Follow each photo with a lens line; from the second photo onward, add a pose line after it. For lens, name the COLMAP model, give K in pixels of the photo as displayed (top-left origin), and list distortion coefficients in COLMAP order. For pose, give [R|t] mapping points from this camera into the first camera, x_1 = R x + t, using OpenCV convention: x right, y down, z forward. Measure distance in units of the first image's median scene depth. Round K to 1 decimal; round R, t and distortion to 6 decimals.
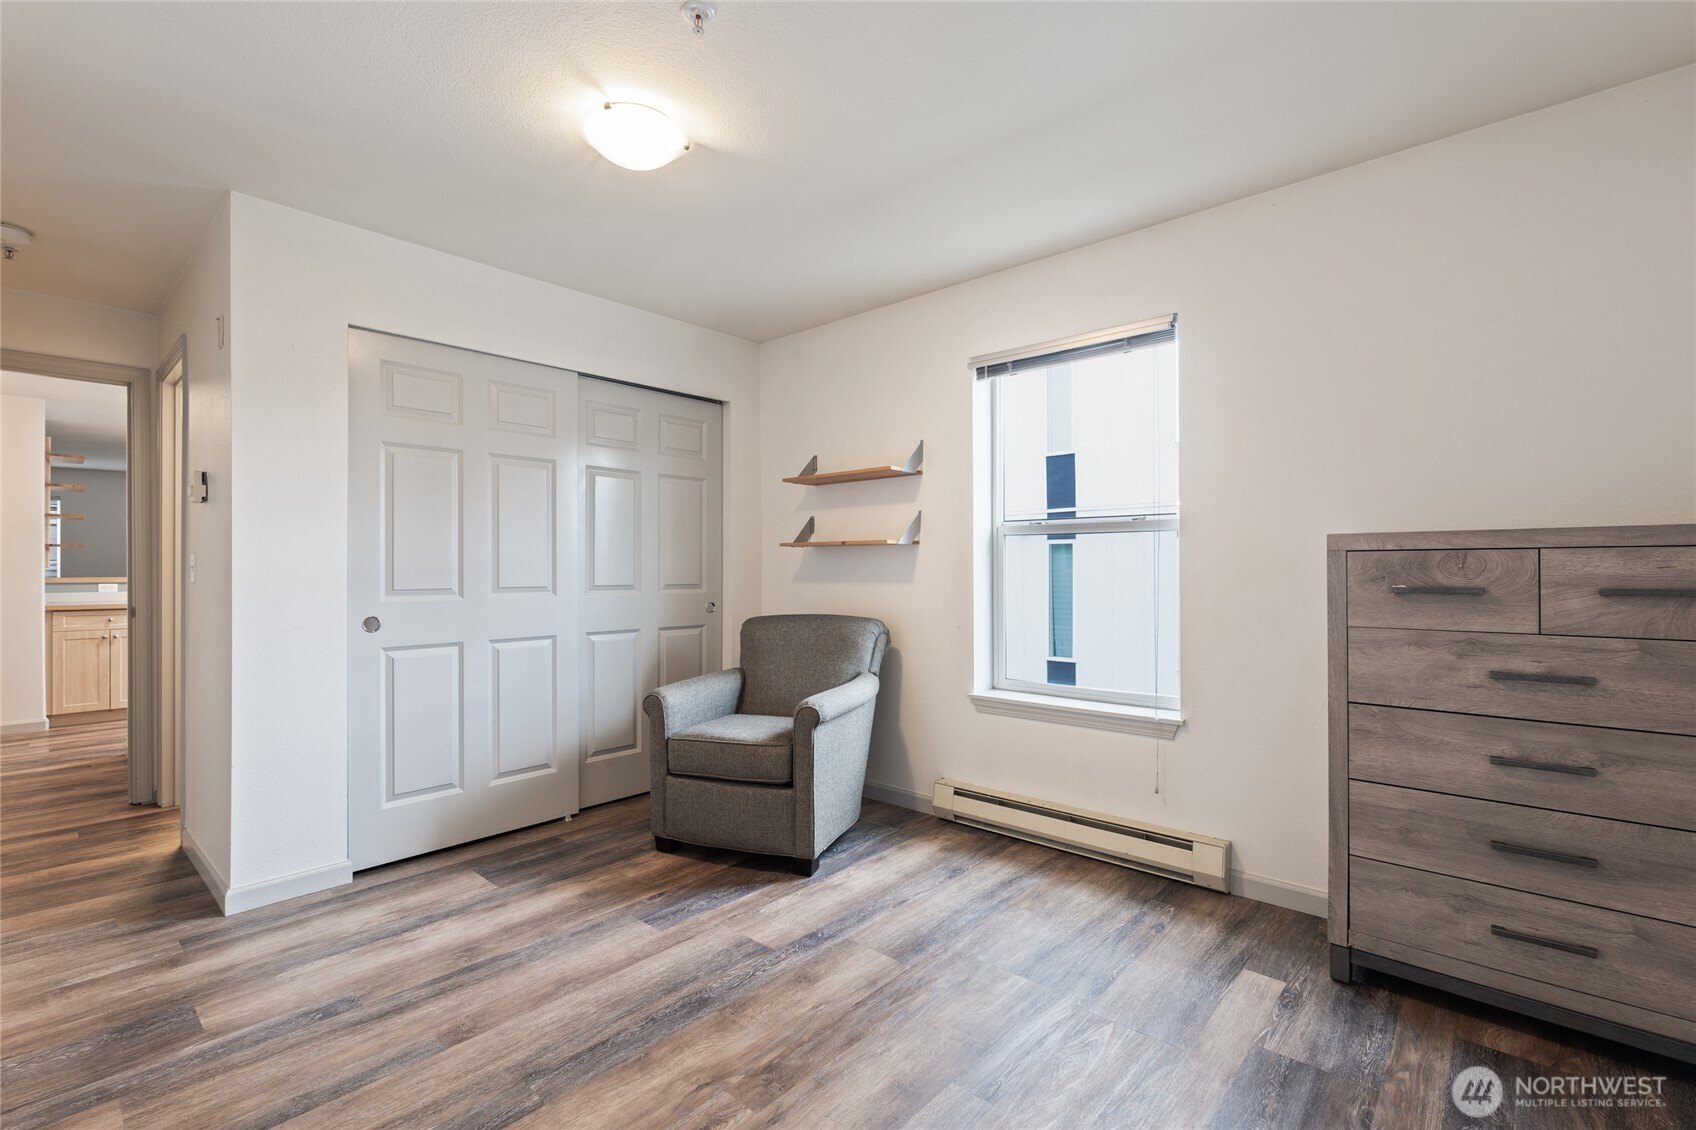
lens RADIAL K [[752.5, 0, 847.0], [0, 752.5, 566.6], [0, 0, 1]] dist [-0.010701, 0.001340]
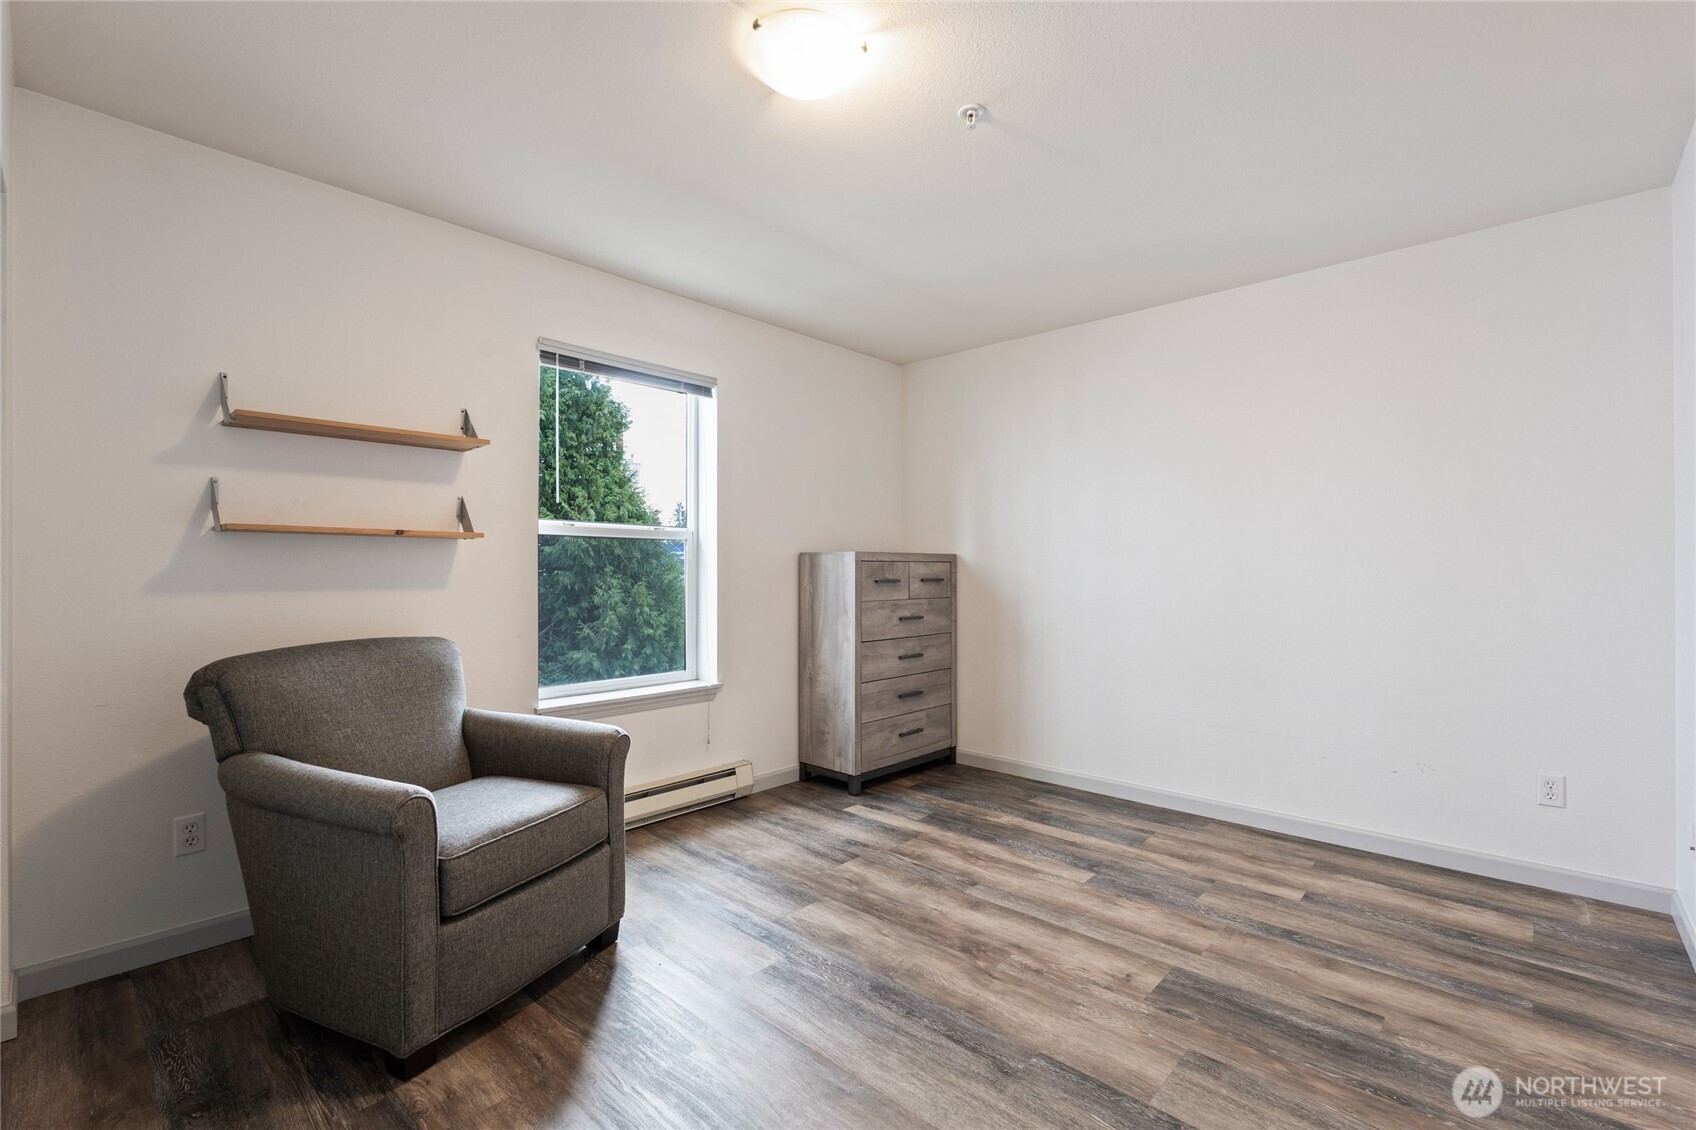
lens RADIAL K [[752.5, 0, 857.6], [0, 752.5, 571.7], [0, 0, 1]] dist [-0.010701, 0.001340]
pose [[0.003482, -0.001500, 0.999993, -1.242028], [-0.003641, 0.999992, 0.001512, 0.003458], [-0.999987, -0.003647, 0.003477, 1.039308]]
